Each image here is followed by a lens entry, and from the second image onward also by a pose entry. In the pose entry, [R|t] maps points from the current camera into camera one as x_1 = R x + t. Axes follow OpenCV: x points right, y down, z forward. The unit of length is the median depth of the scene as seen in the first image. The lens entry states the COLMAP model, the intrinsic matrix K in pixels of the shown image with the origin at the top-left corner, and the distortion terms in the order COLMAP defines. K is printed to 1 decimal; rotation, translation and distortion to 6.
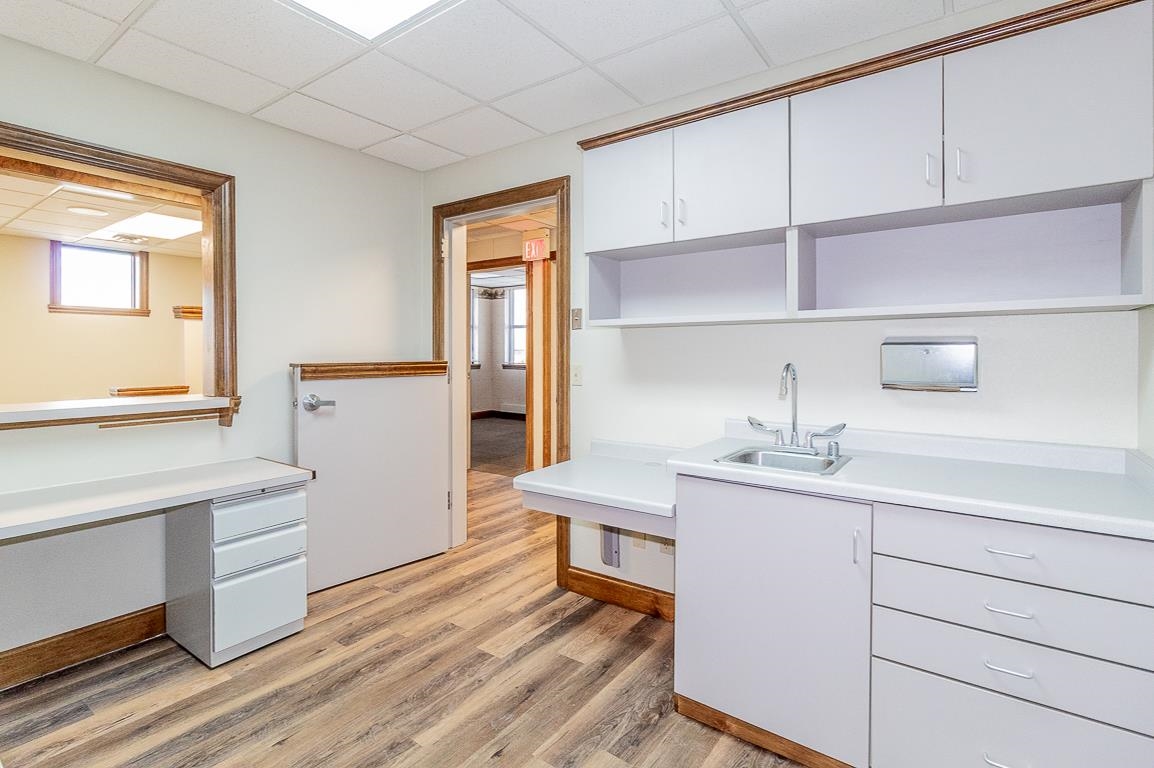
lens RADIAL K [[548.6, 0, 566.7], [0, 548.6, 355.3], [0, 0, 1]] dist [0.002834, 0.000619]
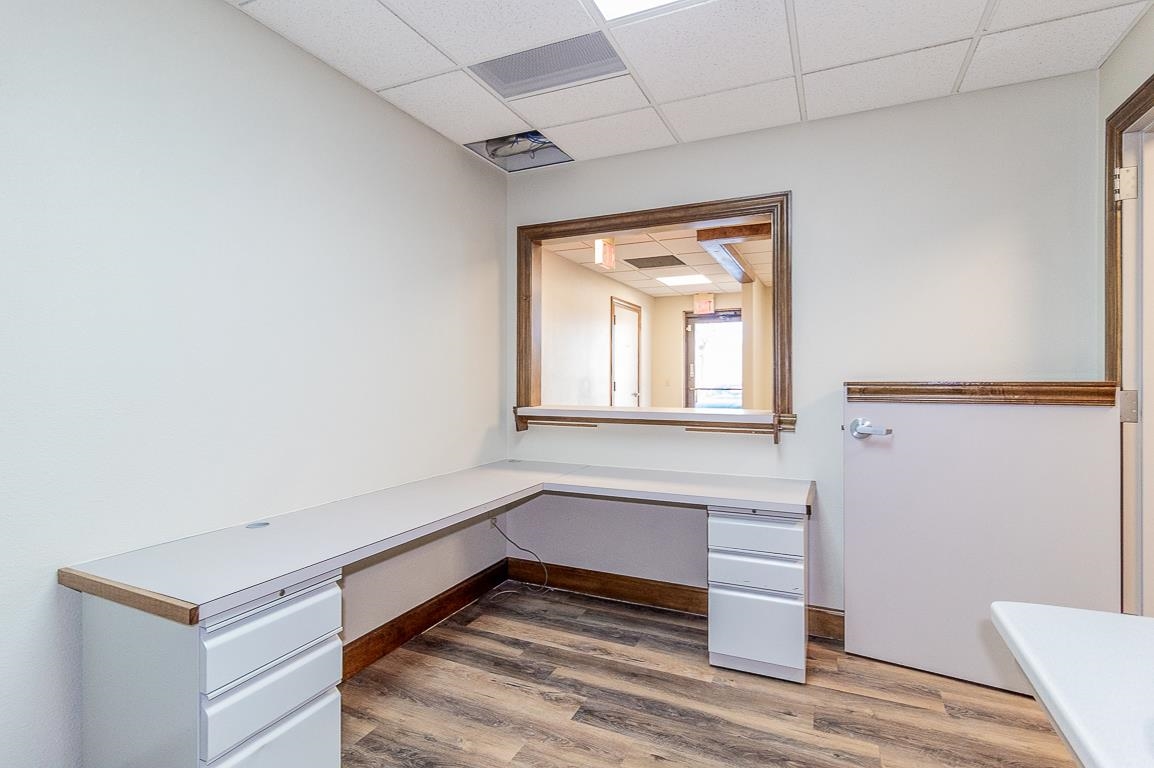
lens RADIAL K [[548.6, 0, 579.9], [0, 548.6, 378.1], [0, 0, 1]] dist [0.002834, 0.000619]
pose [[0.219147, 0.000521, -0.975692, 0.299588], [-0.005102, 0.999987, -0.000612, 0.014008], [0.975678, 0.005112, 0.219147, 0.460013]]
